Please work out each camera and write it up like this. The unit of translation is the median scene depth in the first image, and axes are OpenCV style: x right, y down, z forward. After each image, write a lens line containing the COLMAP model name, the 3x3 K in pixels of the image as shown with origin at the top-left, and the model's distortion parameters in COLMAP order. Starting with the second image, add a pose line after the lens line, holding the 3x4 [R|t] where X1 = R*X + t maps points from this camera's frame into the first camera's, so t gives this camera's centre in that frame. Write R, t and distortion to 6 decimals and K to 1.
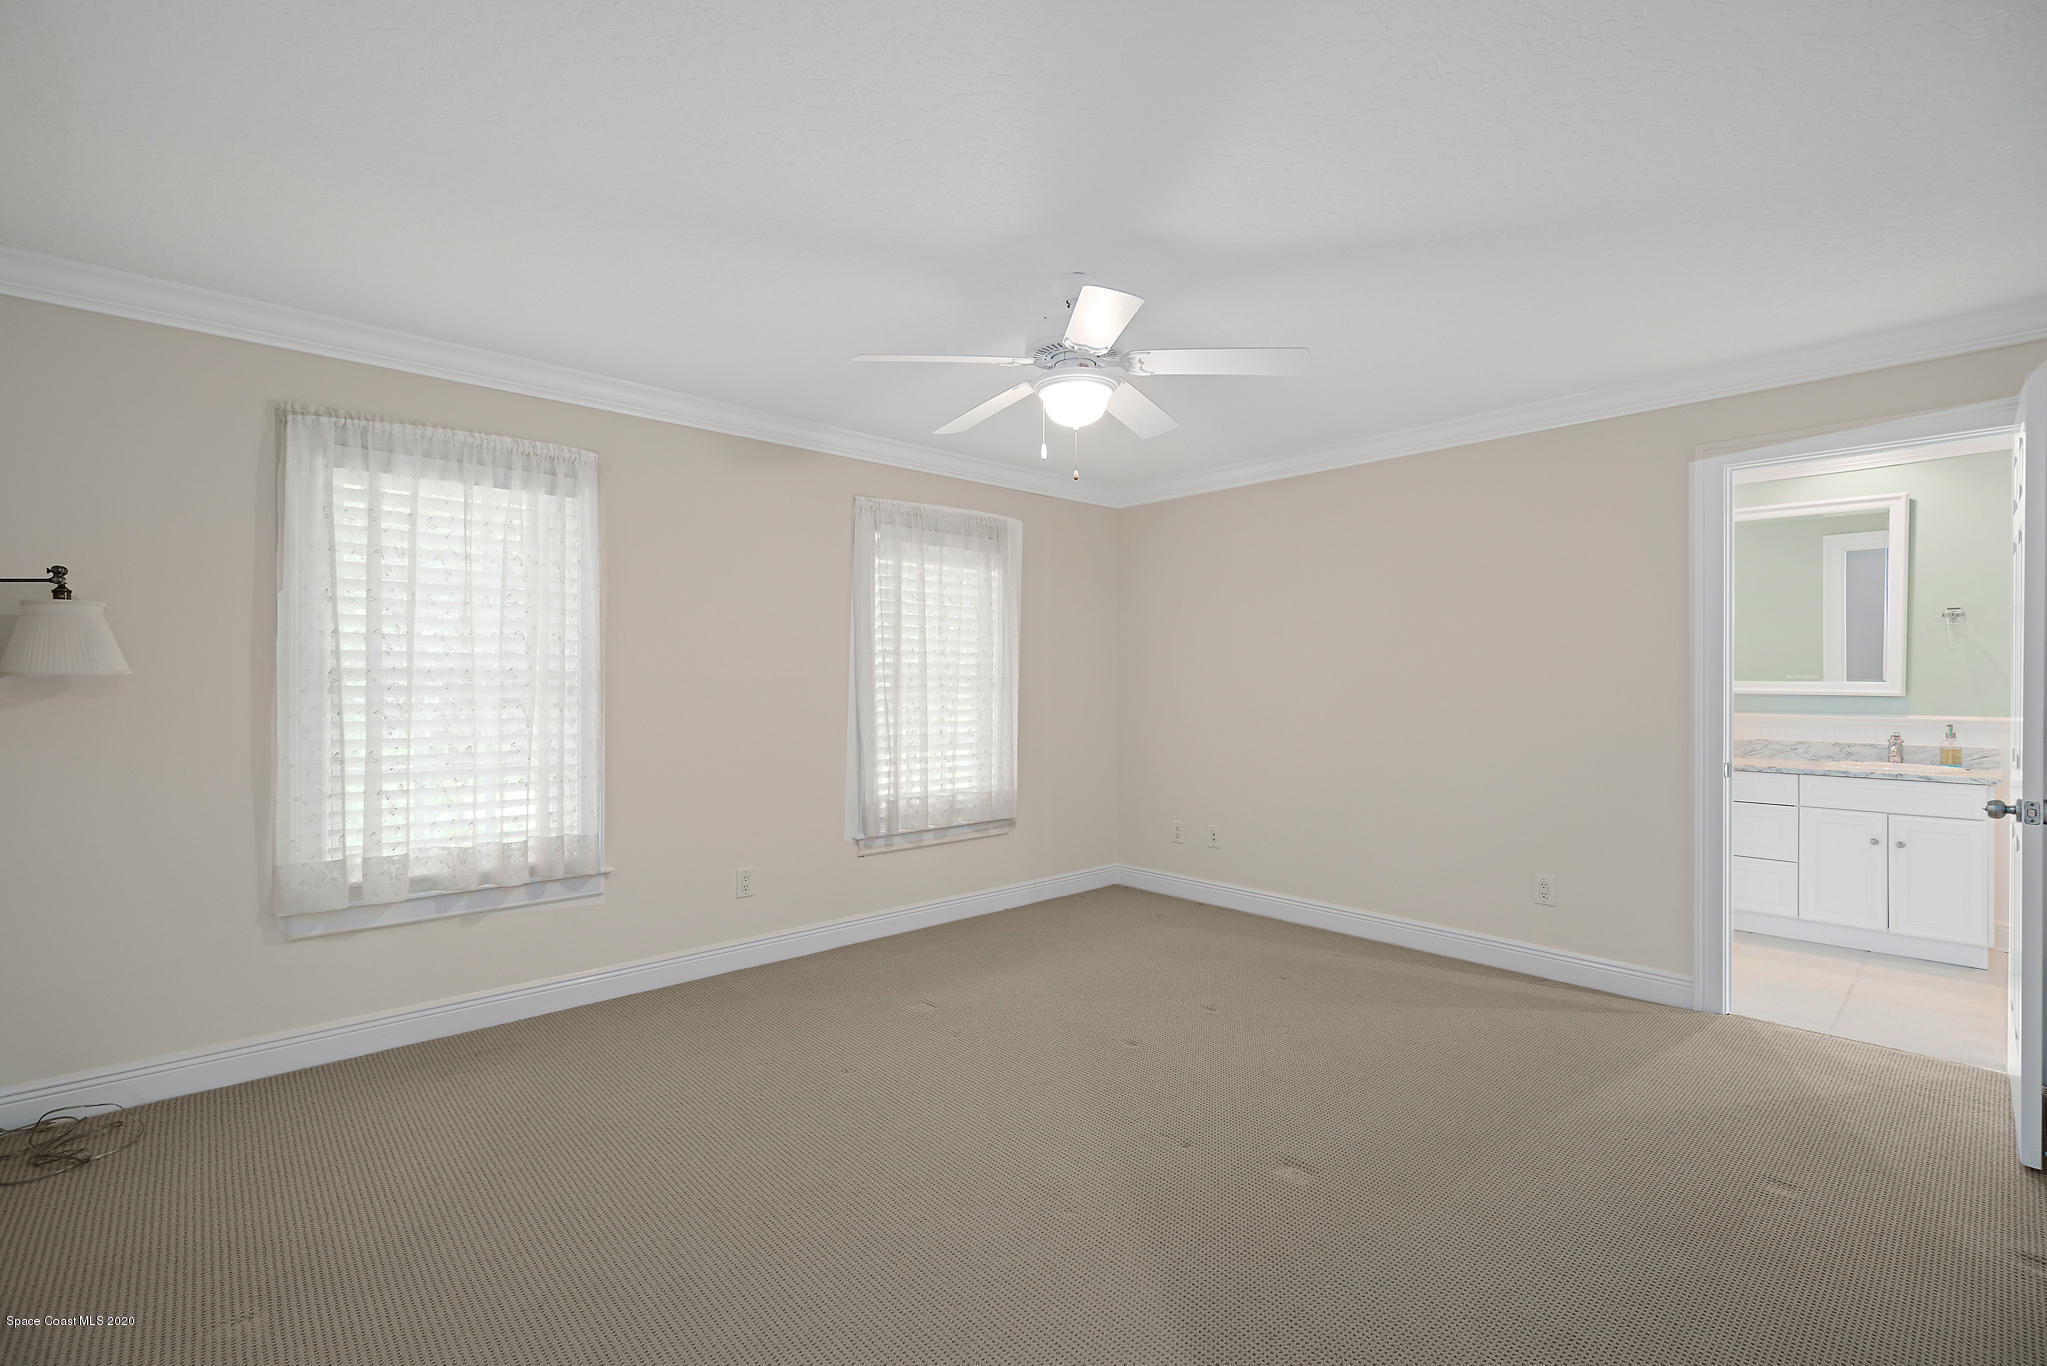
lens RADIAL K [[893.0, 0, 1034.1], [0, 893.0, 692.6], [0, 0, 1]] dist [-0.001143, -0.000035]
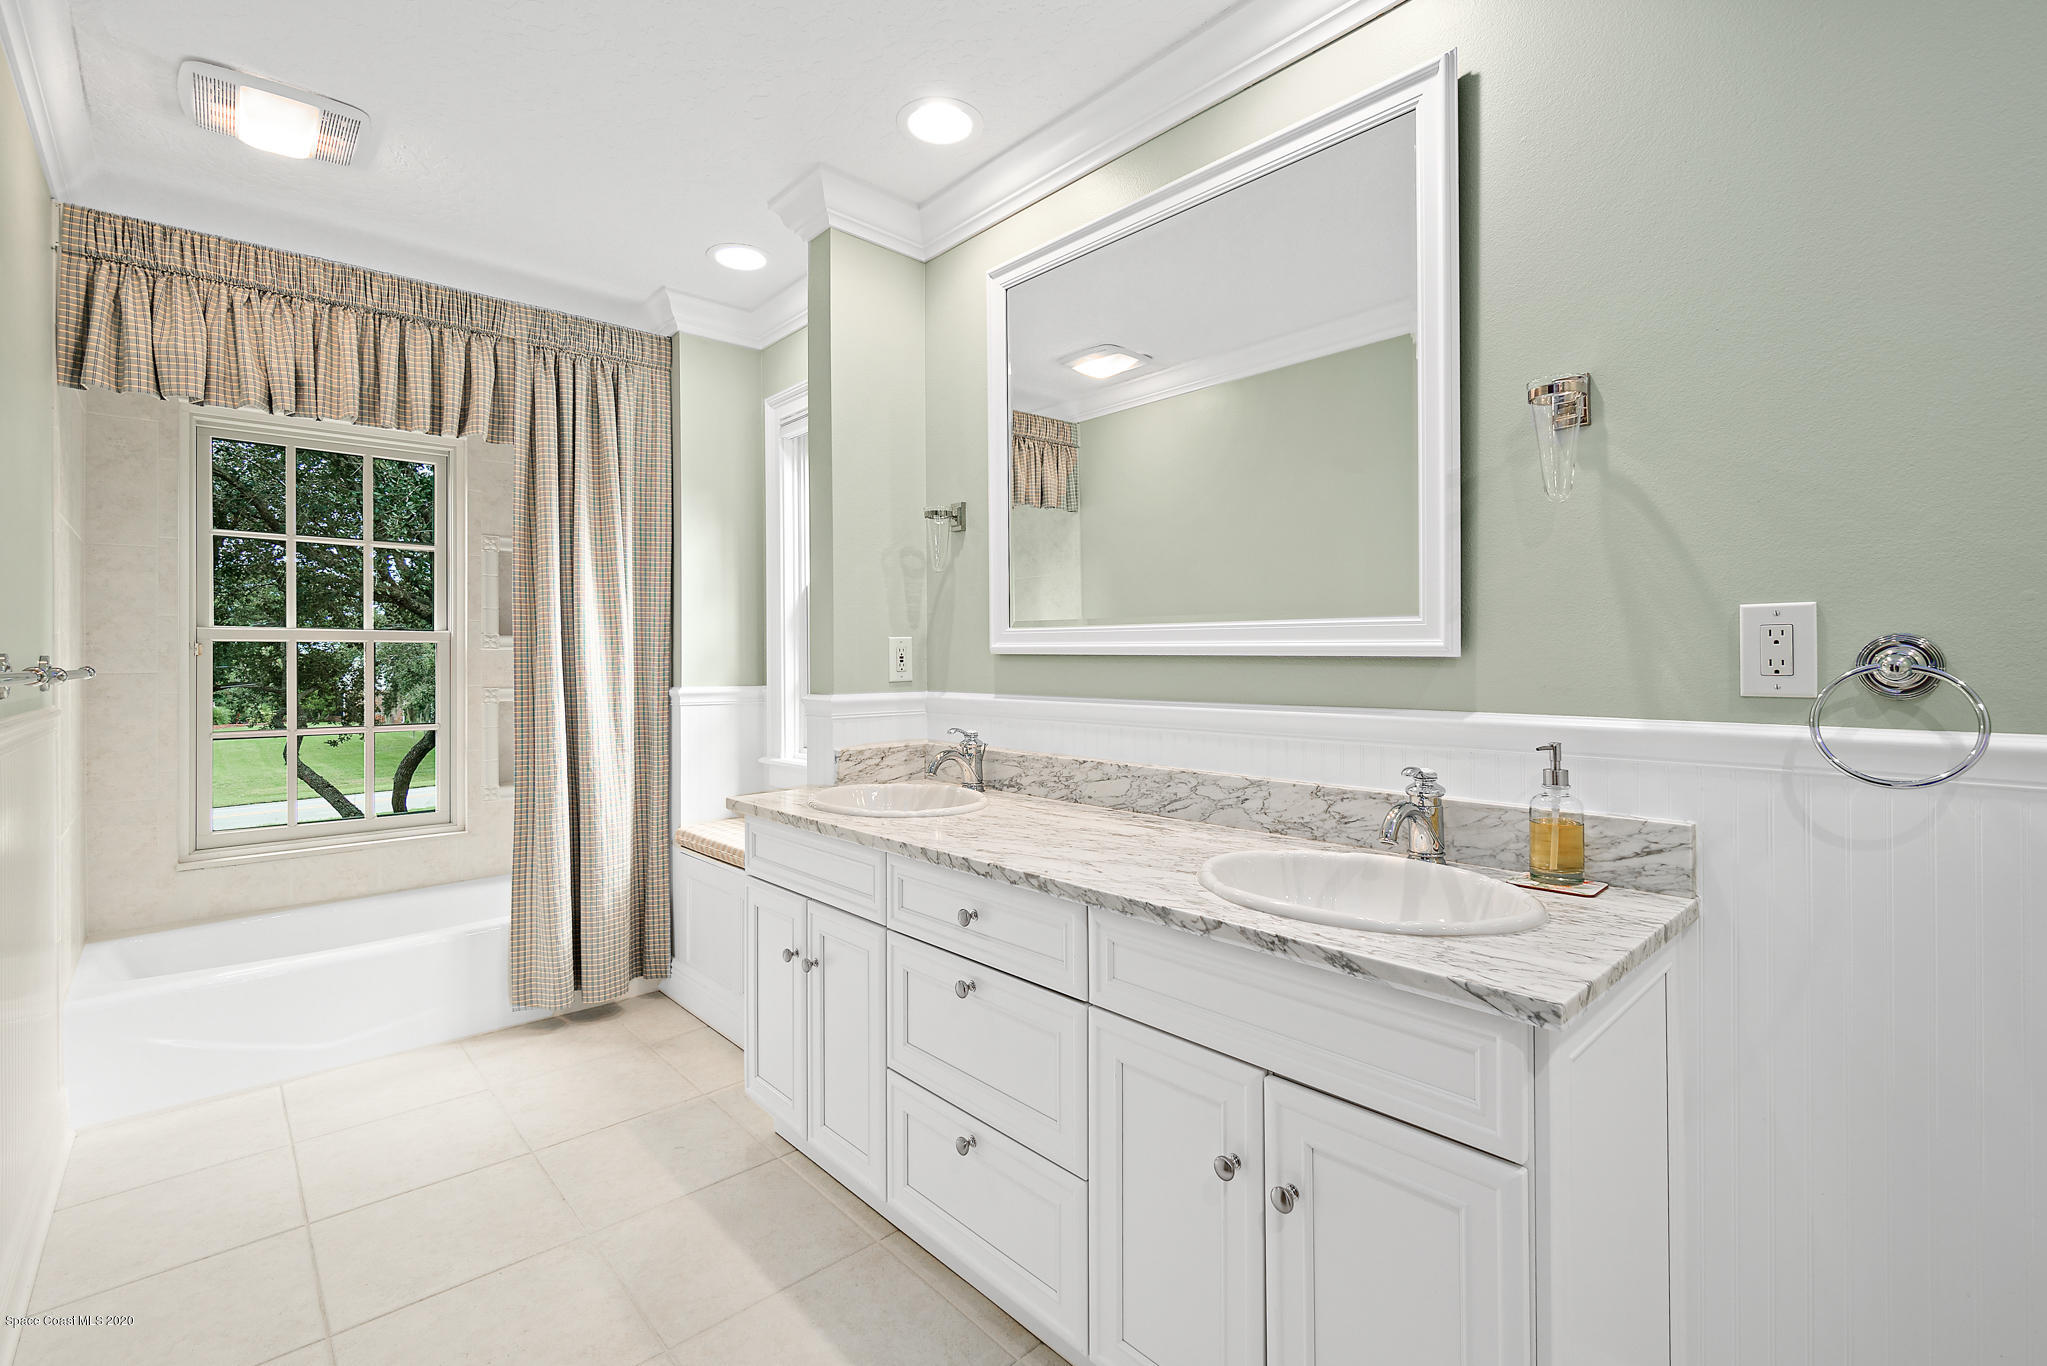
lens RADIAL K [[893.0, 0, 1022.0], [0, 893.0, 662.9], [0, 0, 1]] dist [-0.001143, -0.000035]
pose [[0.999978, -0.002604, 0.006098, 0.840087], [0.002734, 0.999765, -0.021511, 0.014051], [-0.006041, 0.021528, 0.999750, 0.688262]]
